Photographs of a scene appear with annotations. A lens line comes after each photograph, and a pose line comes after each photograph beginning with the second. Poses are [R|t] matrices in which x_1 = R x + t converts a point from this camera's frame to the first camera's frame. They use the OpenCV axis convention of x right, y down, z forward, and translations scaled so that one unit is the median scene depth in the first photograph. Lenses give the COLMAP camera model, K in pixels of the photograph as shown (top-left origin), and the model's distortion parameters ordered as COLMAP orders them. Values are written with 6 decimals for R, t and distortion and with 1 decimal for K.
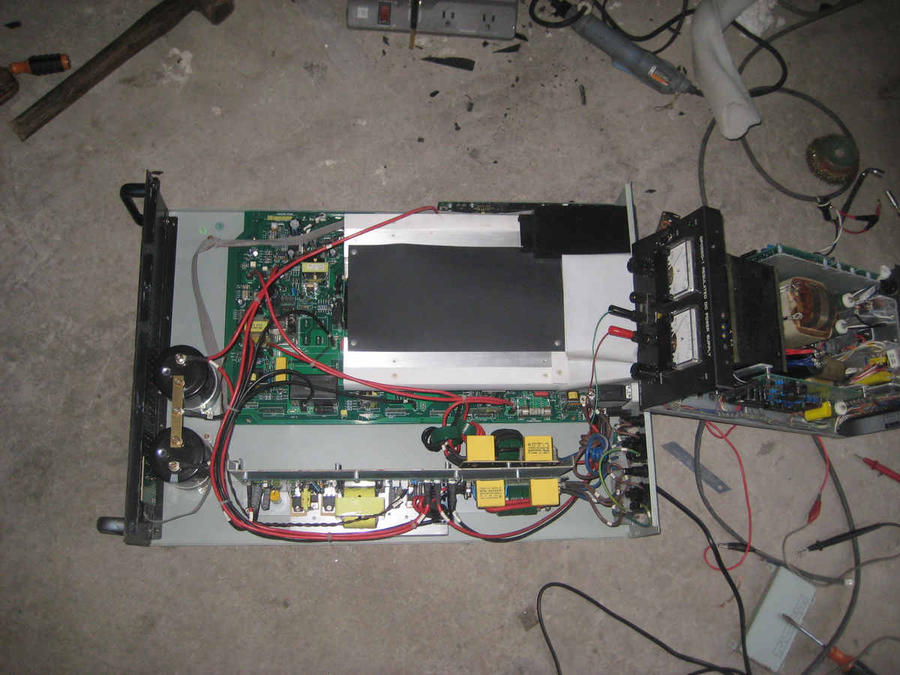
lens RADIAL K [[908.5, 0, 450.0], [0, 908.5, 337.5], [0, 0, 1]] dist [-0.128164, 0.151814]
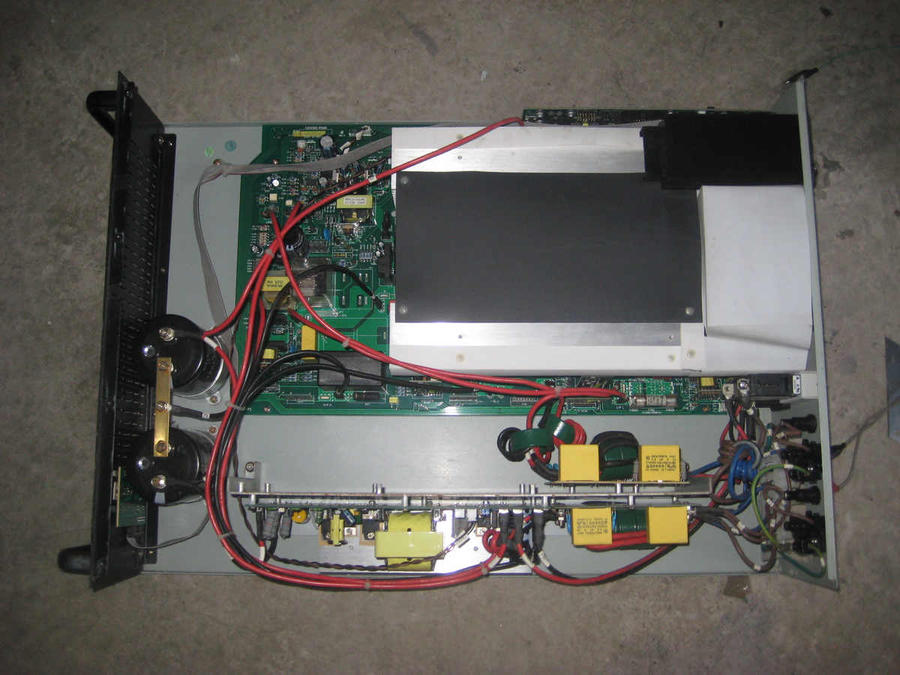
lens RADIAL K [[908.5, 0, 450.0], [0, 908.5, 337.5], [0, 0, 1]] dist [-0.128164, 0.151814]
pose [[0.995323, 0.010042, -0.096083, -0.000316], [0.000408, 0.994137, 0.108131, -0.049398], [0.096606, -0.107665, 0.989483, 0.281587]]
